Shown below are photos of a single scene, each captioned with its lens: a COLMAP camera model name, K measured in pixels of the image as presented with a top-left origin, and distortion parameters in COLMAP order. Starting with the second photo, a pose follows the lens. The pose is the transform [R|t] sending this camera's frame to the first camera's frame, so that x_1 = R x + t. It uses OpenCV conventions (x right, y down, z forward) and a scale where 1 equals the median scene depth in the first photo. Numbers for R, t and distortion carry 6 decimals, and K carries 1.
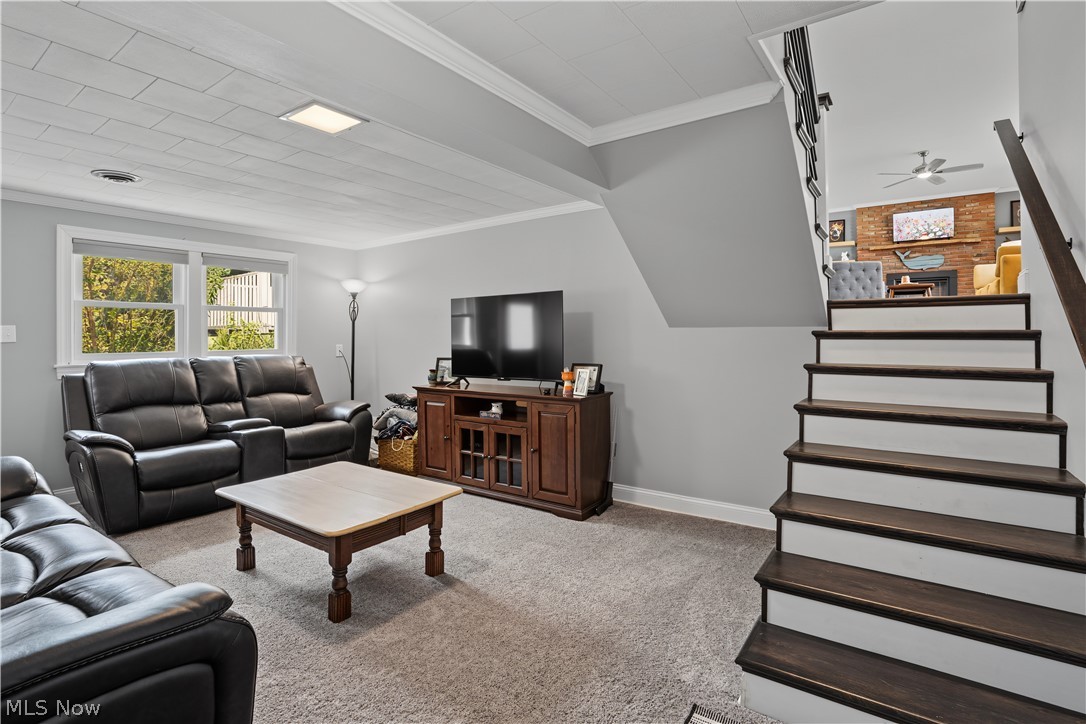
lens RADIAL K [[518.4, 0, 545.0], [0, 518.4, 336.0], [0, 0, 1]] dist [-0.058416, 0.021934]
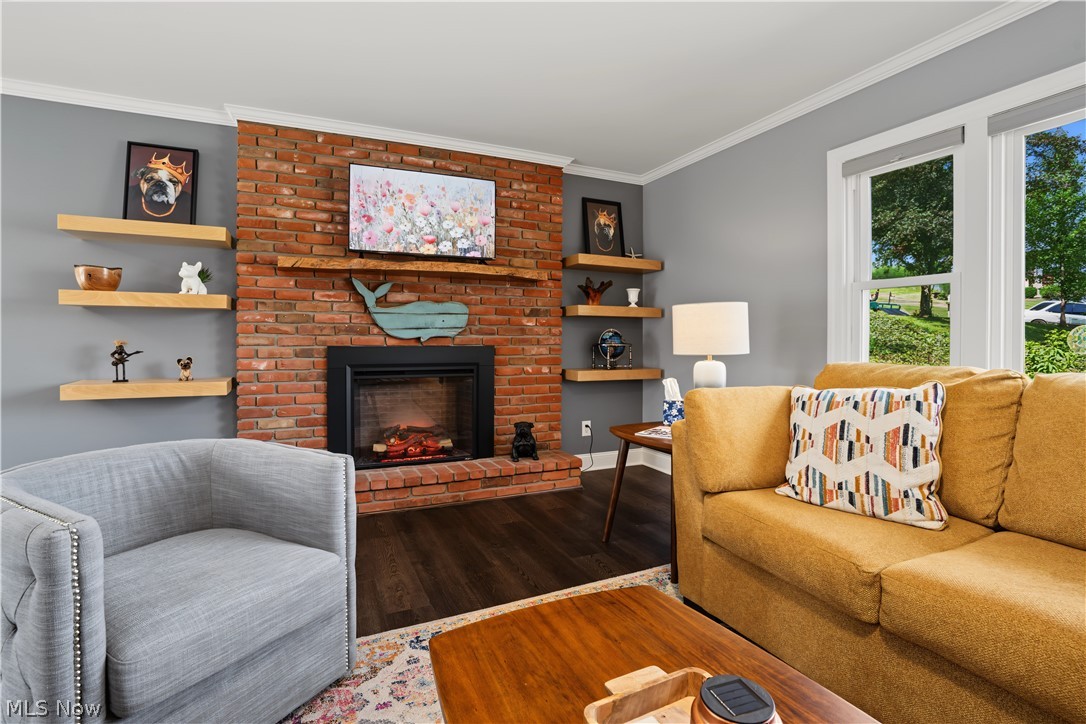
lens RADIAL K [[515.8, 0, 542.2], [0, 515.8, 347.6], [0, 0, 1]] dist [-0.068120, 0.029353]
pose [[0.494403, -0.010627, 0.869168, 0.470853], [-0.001350, 0.999915, 0.012993, -0.129429], [-0.869232, -0.007598, 0.494347, 0.737614]]
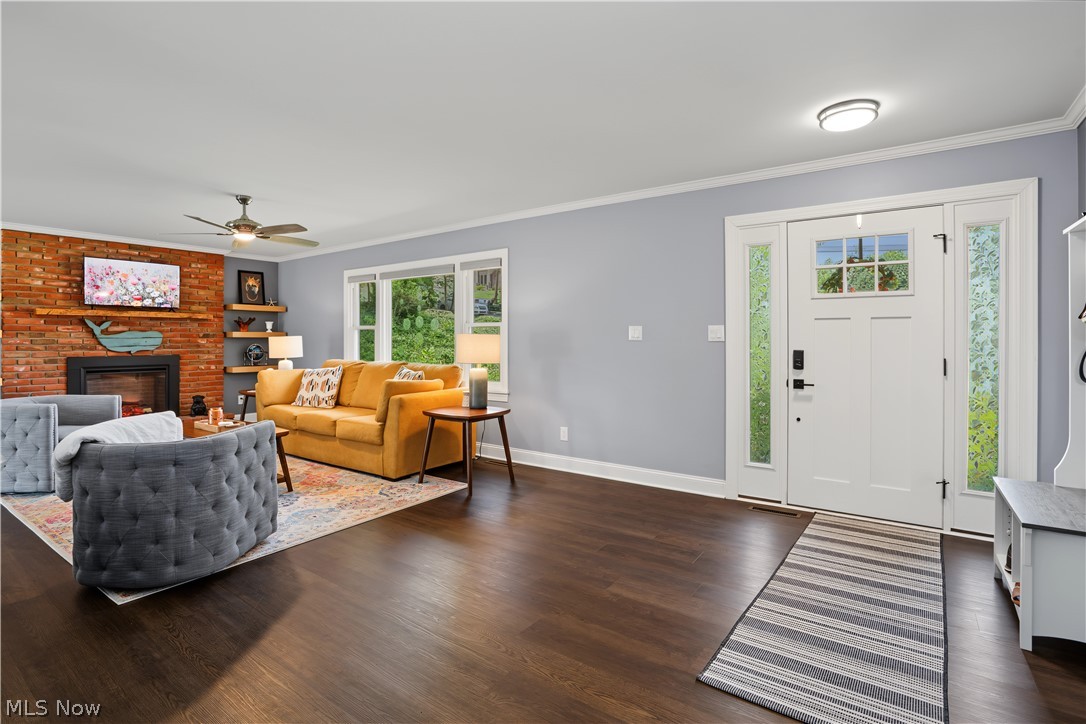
lens RADIAL K [[518.4, 0, 545.0], [0, 518.4, 336.0], [0, 0, 1]] dist [-0.058416, 0.021934]
pose [[-0.006836, 0.006918, 0.999953, 0.106905], [0.005676, 0.999960, -0.006879, -0.143152], [-0.999961, 0.005628, -0.006875, 0.473817]]
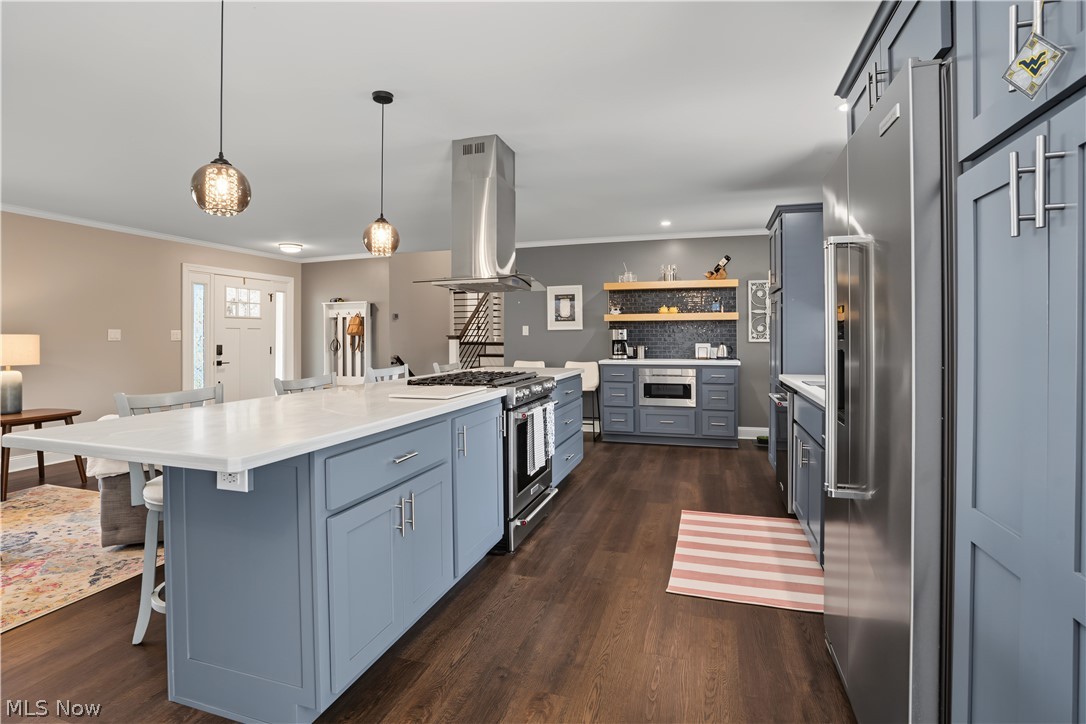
lens RADIAL K [[518.4, 0, 545.0], [0, 518.4, 336.0], [0, 0, 1]] dist [-0.058416, 0.021934]
pose [[-0.950682, 0.004146, -0.310141, 0.274268], [0.004462, 0.999990, -0.000309, -0.143934], [0.310136, -0.001678, -0.950691, 1.072690]]
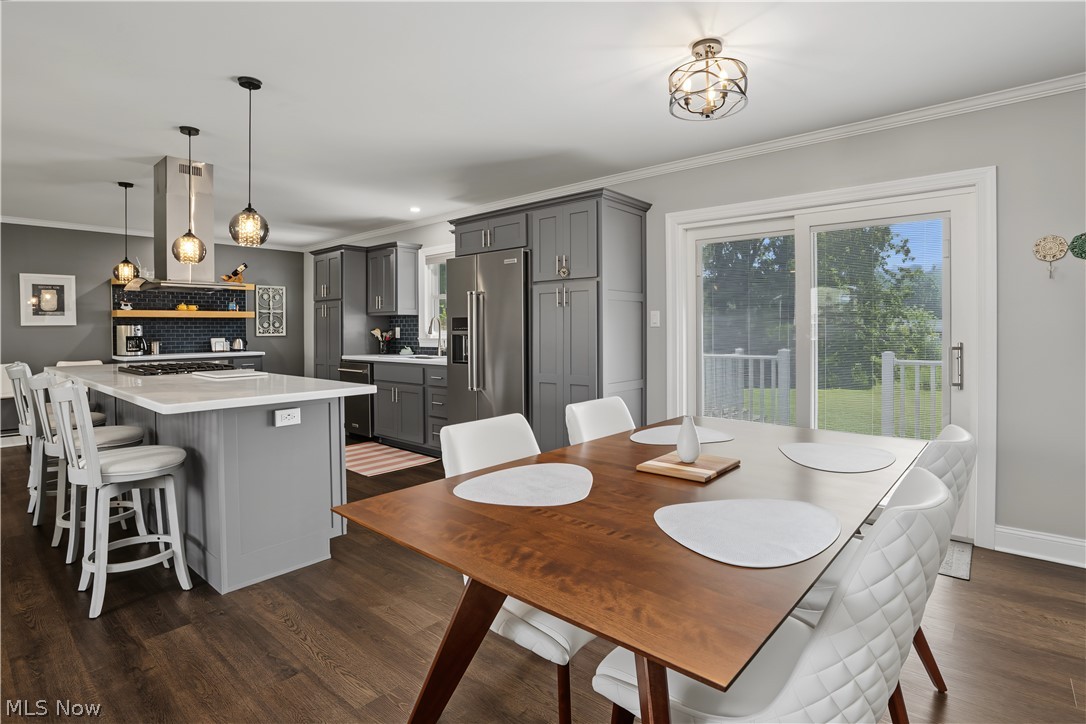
lens RADIAL K [[542.6, 0, 529.6], [0, 542.6, 331.2], [0, 0, 1]] dist [-0.037523, 0.018553]
pose [[-0.109787, 0.007667, -0.993926, 0.582525], [0.009521, 0.999932, 0.006662, -0.144482], [0.993909, -0.008732, -0.109853, 1.042042]]
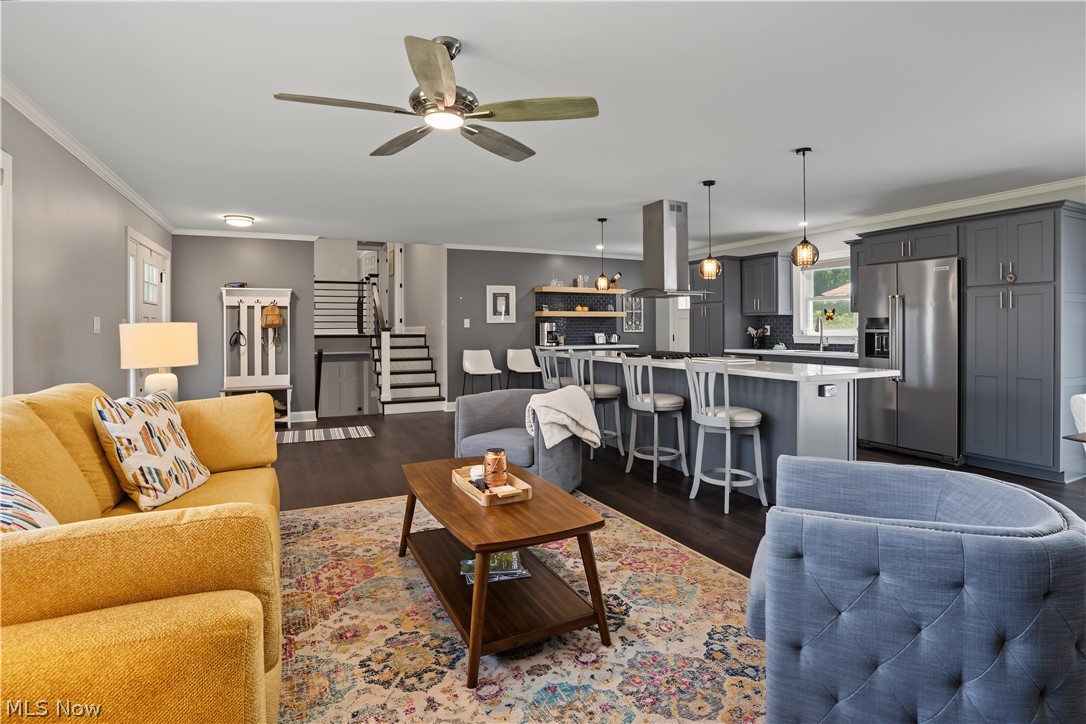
lens RADIAL K [[530.3, 0, 541.7], [0, 530.3, 325.3], [0, 0, 1]] dist [-0.072351, 0.031530]
pose [[-0.479812, -0.000574, -0.877371, 0.738326], [0.003424, 0.999991, -0.002527, -0.145954], [0.877365, -0.004217, -0.479805, 0.883945]]
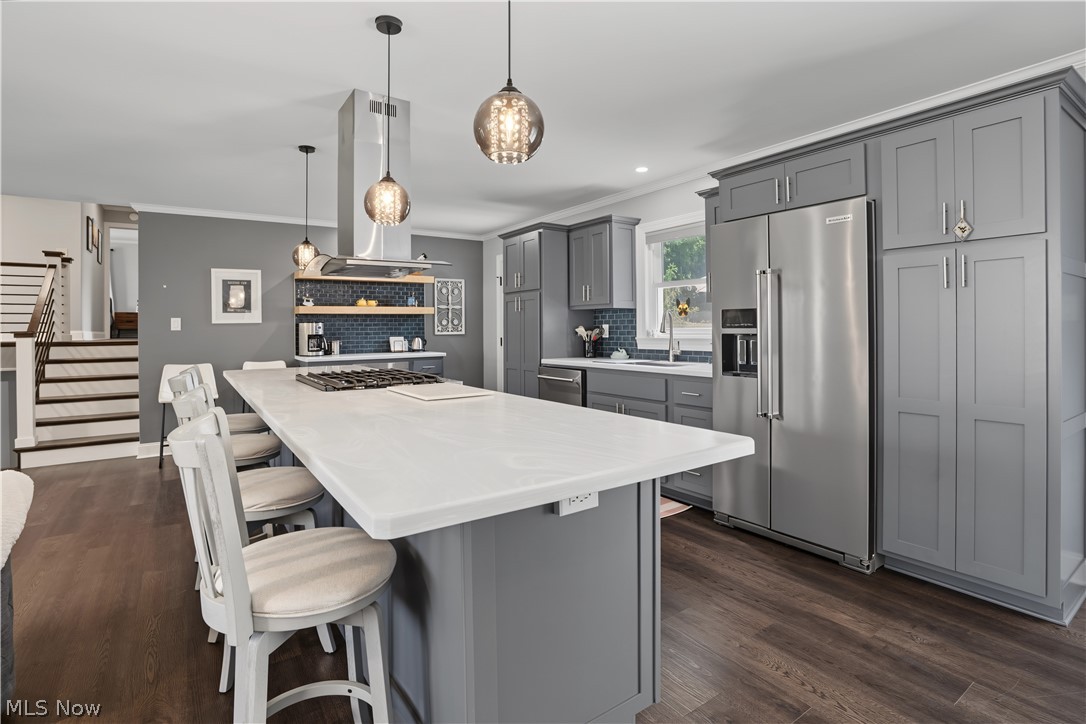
lens RADIAL K [[530.3, 0, 541.7], [0, 530.3, 325.3], [0, 0, 1]] dist [-0.072351, 0.031530]
pose [[-0.335503, 0.000337, -0.942039, 0.452947], [0.011231, 0.999930, -0.003642, -0.144149], [0.941972, -0.011802, -0.335483, 0.924623]]
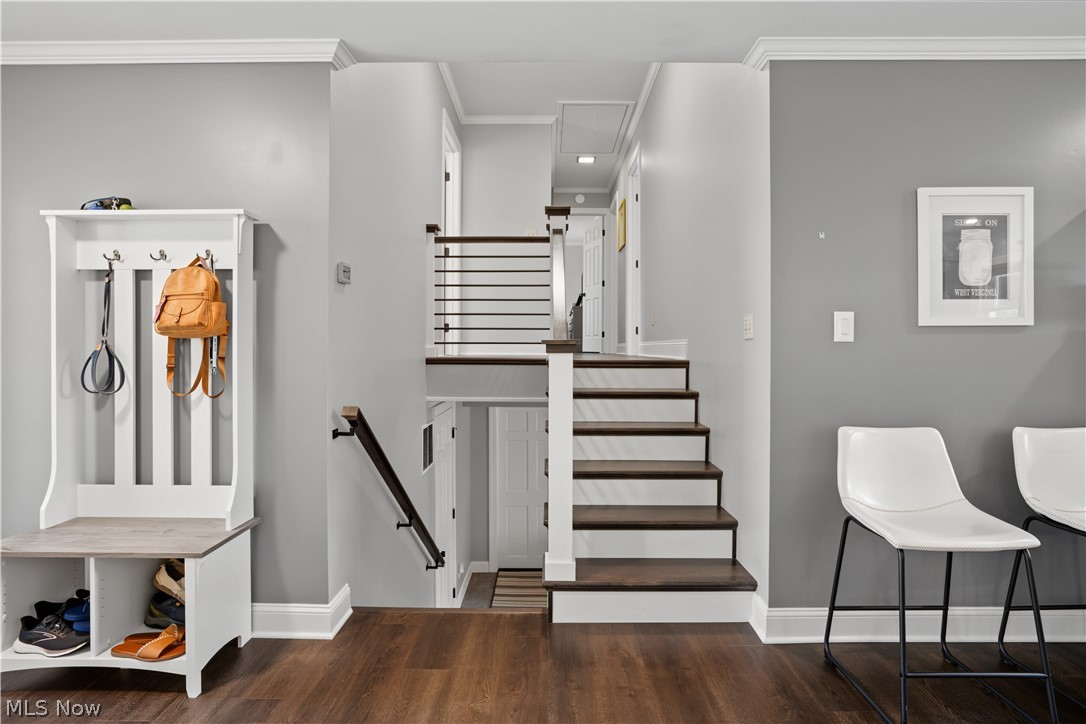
lens RADIAL K [[573.7, 0, 543.1], [0, 573.7, 344.4], [0, 0, 1]] dist [-0.054986, 0.036637]
pose [[-0.813232, -0.002612, -0.581934, 0.323337], [-0.003762, 0.999993, 0.000768, -0.143650], [0.581928, 0.002814, -0.813236, 0.514304]]
